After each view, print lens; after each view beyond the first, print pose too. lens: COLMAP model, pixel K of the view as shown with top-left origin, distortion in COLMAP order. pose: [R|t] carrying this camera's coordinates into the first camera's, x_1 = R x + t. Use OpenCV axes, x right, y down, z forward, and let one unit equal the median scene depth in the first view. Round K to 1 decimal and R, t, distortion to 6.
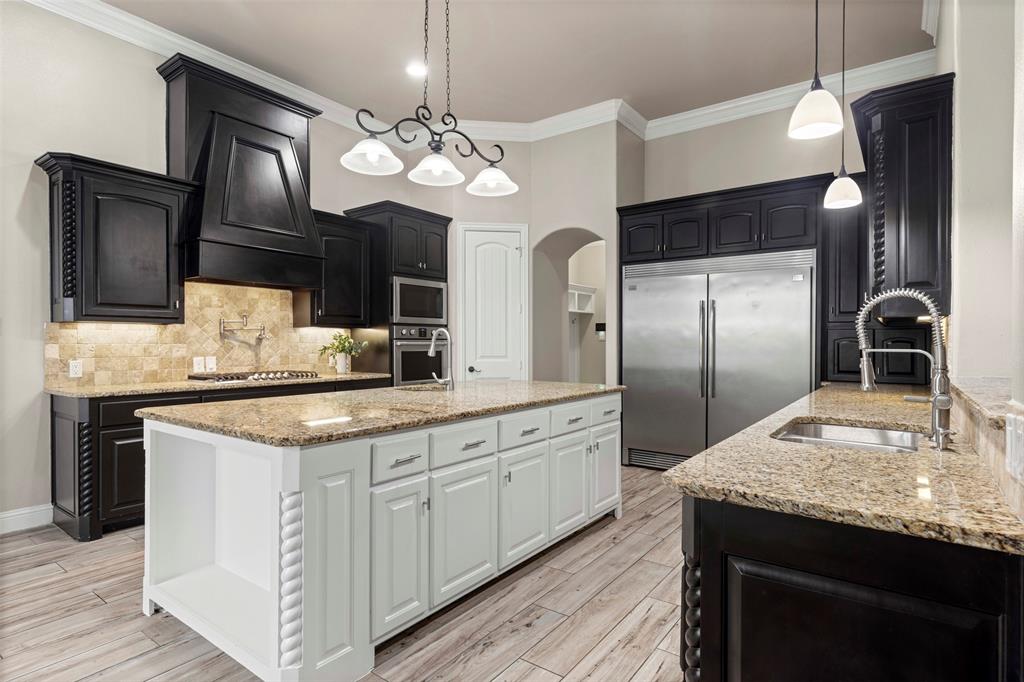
lens RADIAL K [[525.4, 0, 505.3], [0, 525.4, 342.9], [0, 0, 1]] dist [-0.001532, -0.000757]
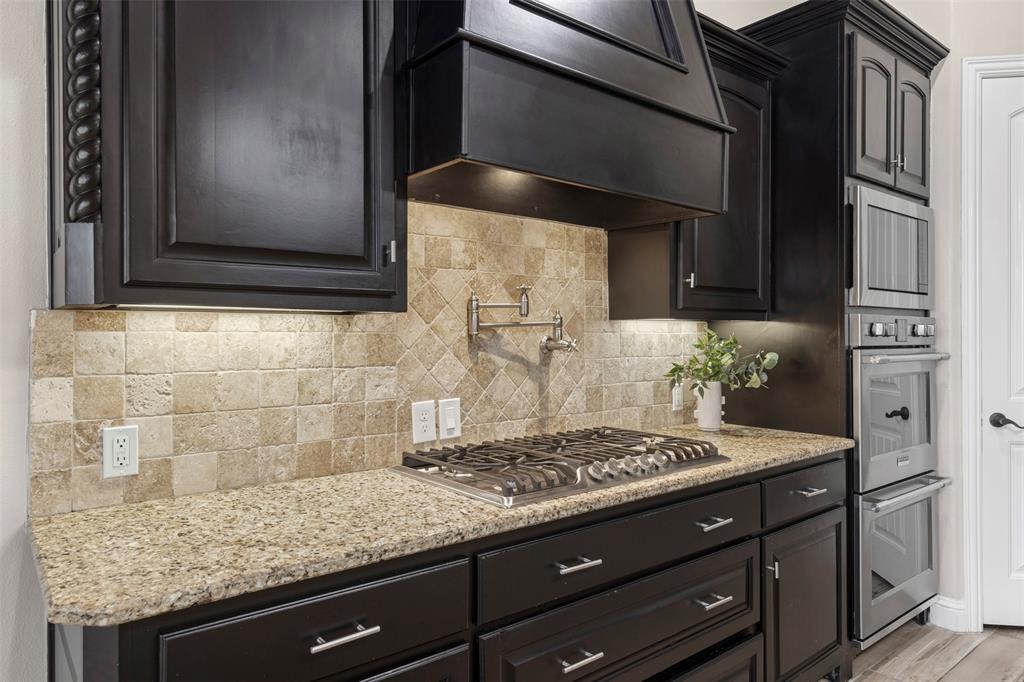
lens RADIAL K [[655.0, 0, 507.9], [0, 655.0, 333.5], [0, 0, 1]] dist [0.003200, -0.003134]
pose [[0.966081, 0.000373, -0.258241, -0.443207], [-0.001162, 0.999995, -0.002904, -0.021460], [0.258238, 0.003106, 0.966076, 0.616911]]
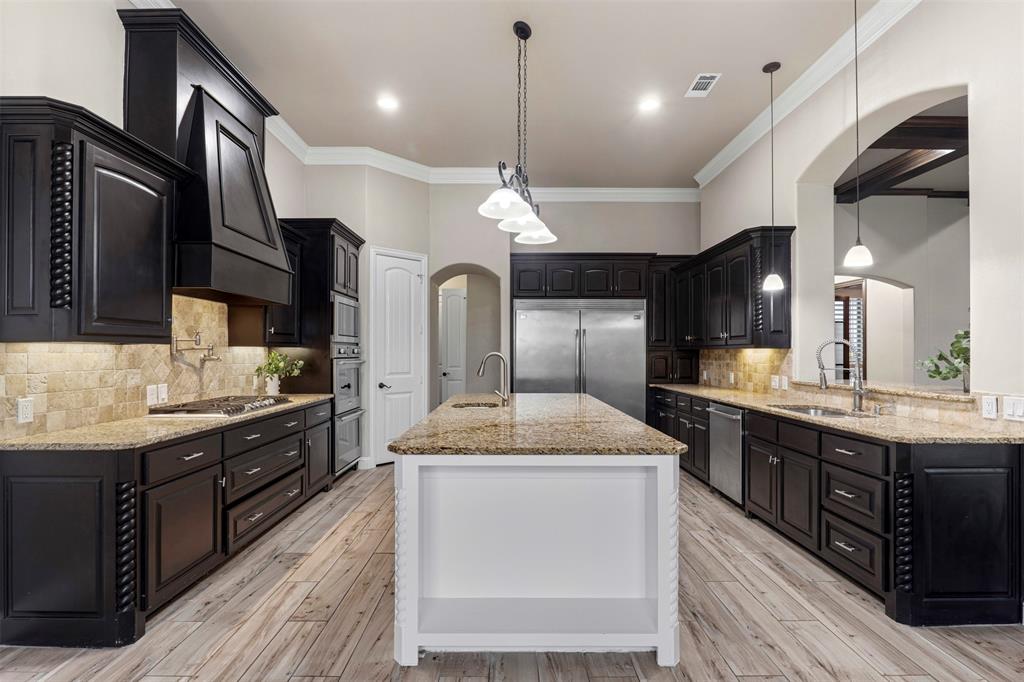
lens RADIAL K [[468.1, 0, 504.0], [0, 468.1, 345.6], [0, 0, 1]] dist [-0.010398, 0.002056]
pose [[0.810306, 0.007561, 0.585958, -0.619475], [0.001660, 0.999883, -0.015197, -0.022994], [-0.586004, 0.013287, 0.810199, 0.132429]]
